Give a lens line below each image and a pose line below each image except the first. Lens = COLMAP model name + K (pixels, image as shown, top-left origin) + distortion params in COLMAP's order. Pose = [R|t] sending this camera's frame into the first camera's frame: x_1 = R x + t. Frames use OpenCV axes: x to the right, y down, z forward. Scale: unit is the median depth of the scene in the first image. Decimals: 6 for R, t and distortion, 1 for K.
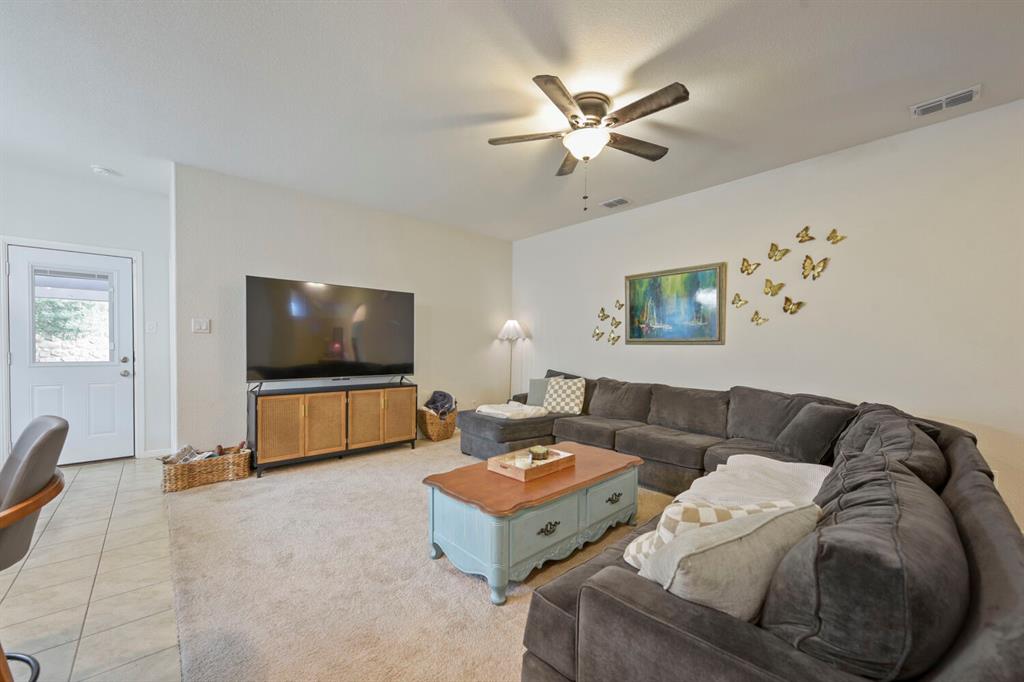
lens RADIAL K [[393.6, 0, 514.7], [0, 393.6, 355.8], [0, 0, 1]] dist [-0.001183, -0.000159]
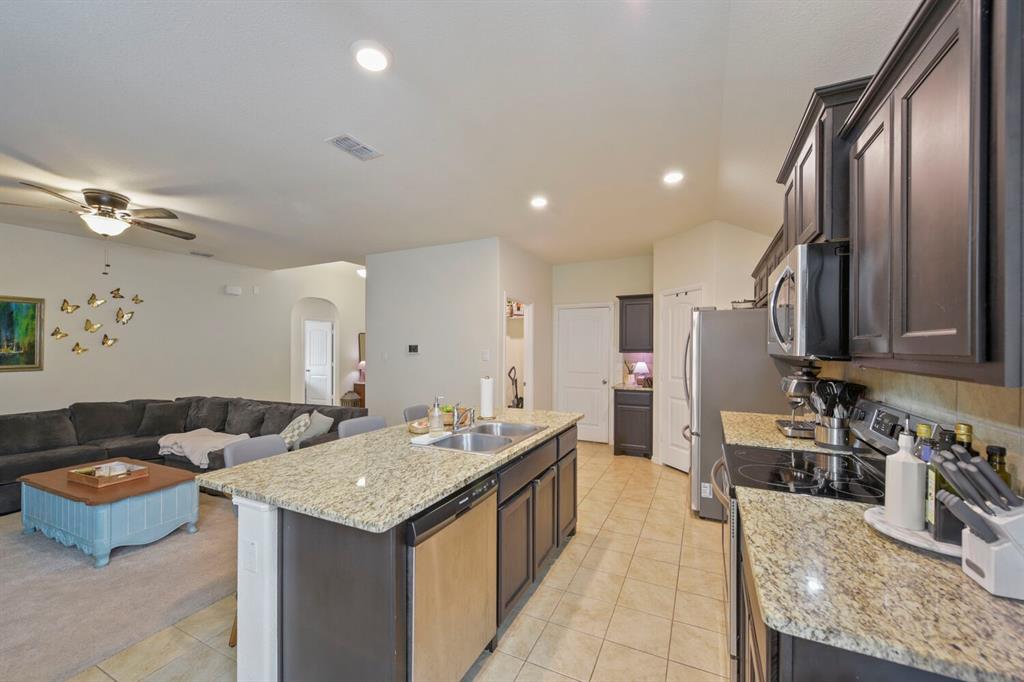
lens RADIAL K [[412.2, 0, 509.1], [0, 412.2, 348.7], [0, 0, 1]] dist [-0.000815, -0.000198]
pose [[-0.370665, -0.005809, 0.928749, -0.991335], [0.024910, 0.999559, 0.016194, -0.071135], [-0.928433, 0.029138, -0.370356, 0.170550]]
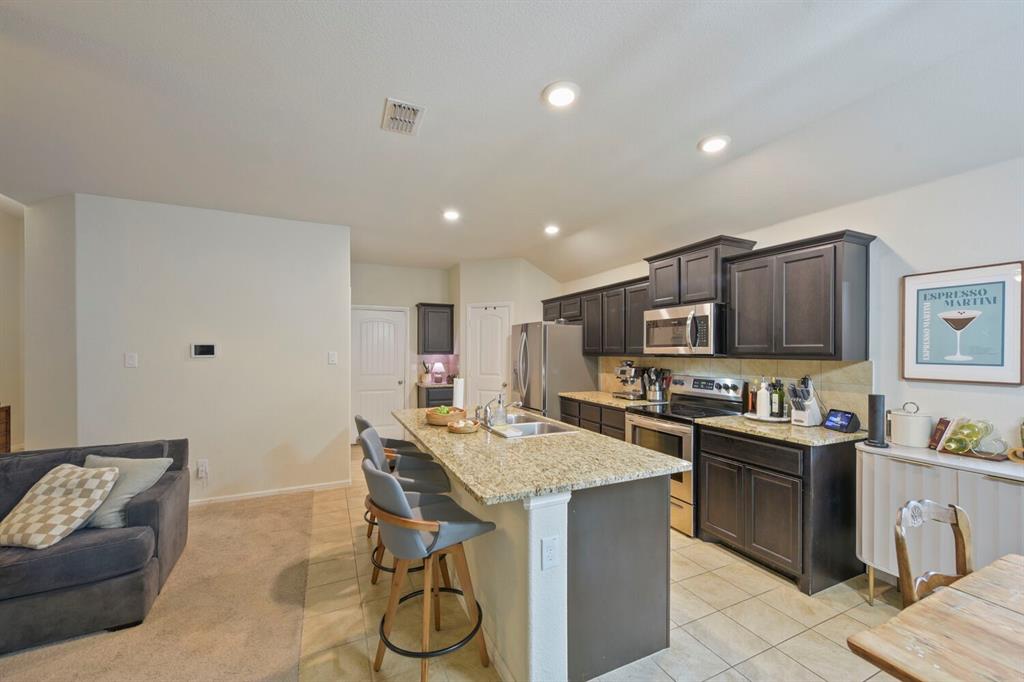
lens RADIAL K [[402.5, 0, 516.2], [0, 402.5, 358.5], [0, 0, 1]] dist [0.001513, 0.000179]
pose [[-0.957237, -0.010398, 0.289117, -0.605122], [0.003038, 0.998937, 0.045987, -0.078923], [-0.289288, 0.044899, -0.956189, 0.646102]]
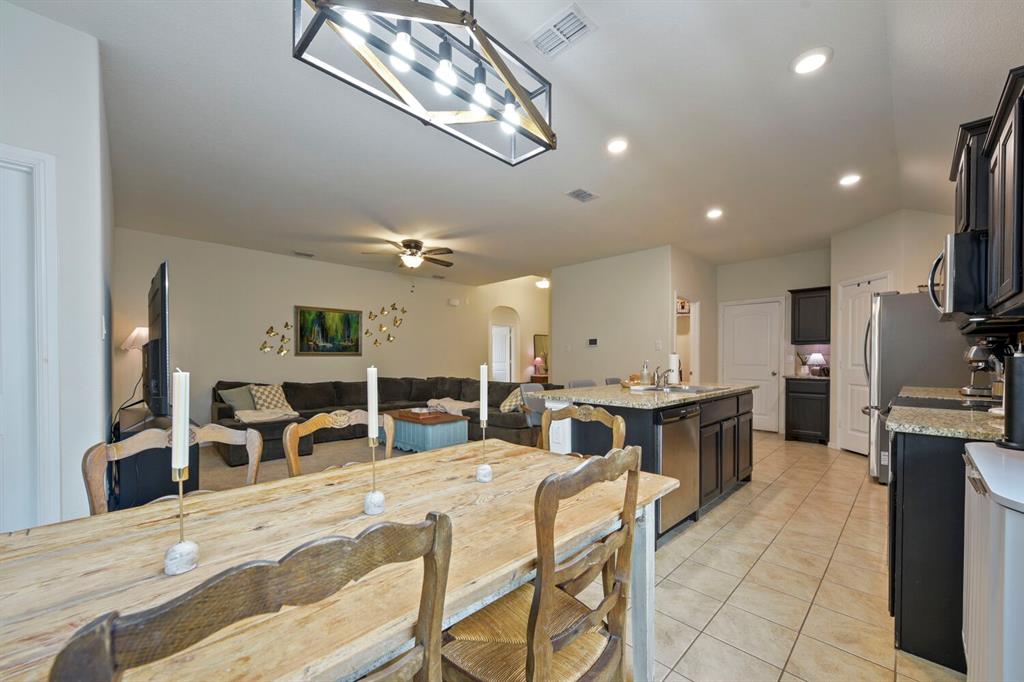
lens RADIAL K [[404.8, 0, 500.7], [0, 404.8, 358.2], [0, 0, 1]] dist [-0.001321, -0.000557]
pose [[-0.024613, -0.006403, 0.999677, -1.239882], [0.026889, 0.999613, 0.007065, -0.014407], [-0.999335, 0.027055, -0.024432, 0.371956]]
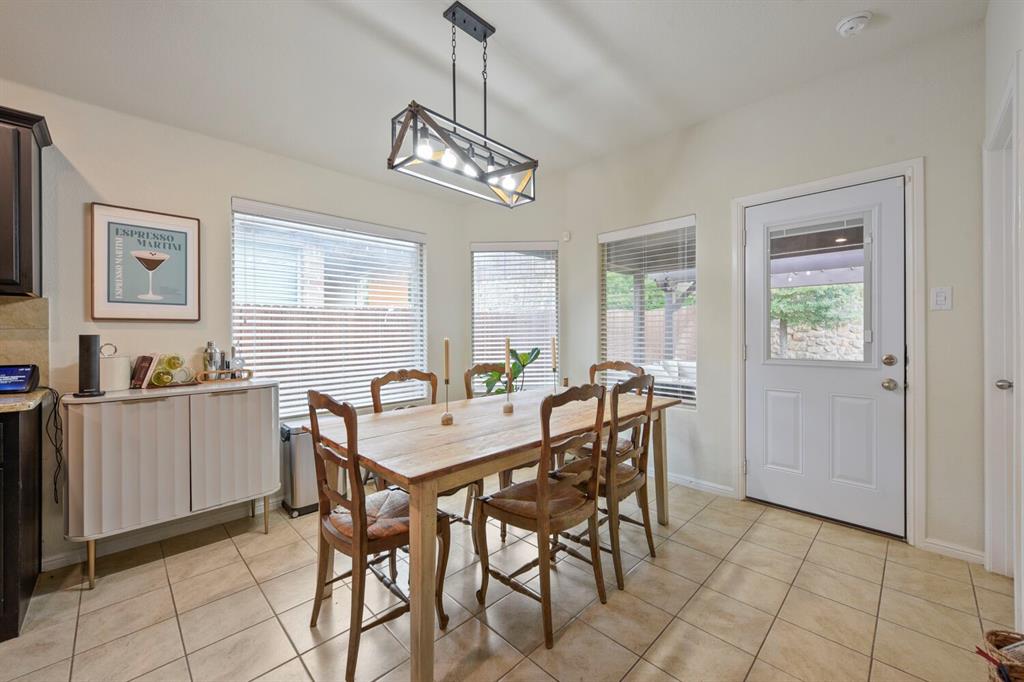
lens RADIAL K [[406.5, 0, 502.2], [0, 406.5, 329.8], [0, 0, 1]] dist [-0.000869, -0.000118]
pose [[0.034434, -0.014598, -0.999300, -0.438310], [-0.022919, 0.999619, -0.015393, -0.011542], [0.999144, 0.023433, 0.034086, 0.434259]]
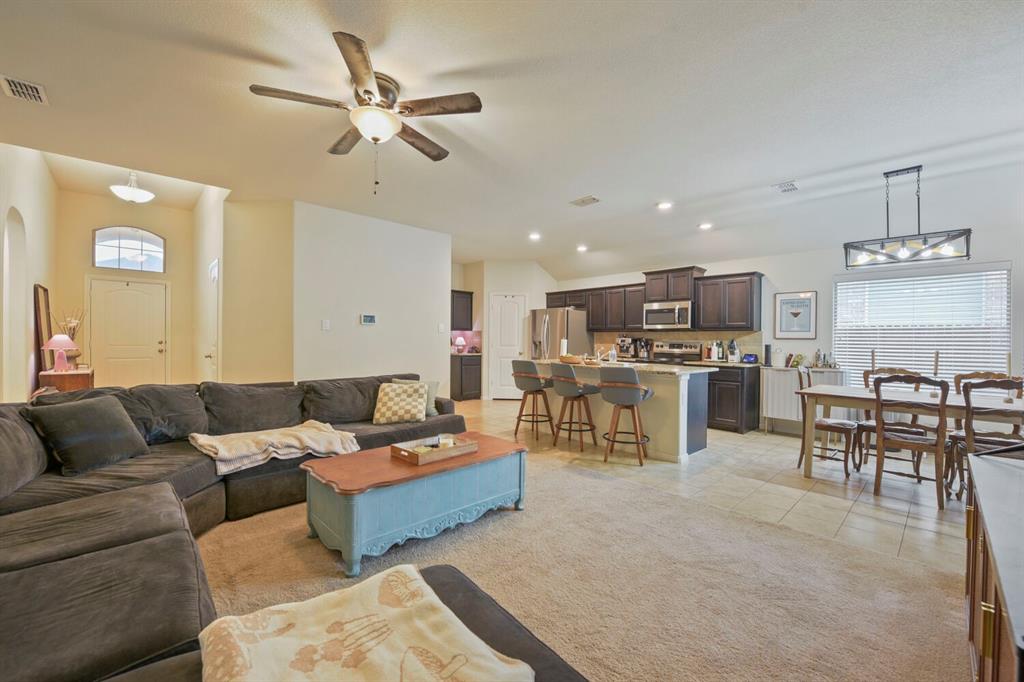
lens RADIAL K [[412.2, 0, 509.1], [0, 412.2, 348.7], [0, 0, 1]] dist [-0.000815, -0.000198]
pose [[-0.999793, -0.017939, -0.009567, -0.083652], [-0.018370, 0.998725, 0.047030, -0.035635], [0.008711, 0.047196, -0.998848, 1.279437]]
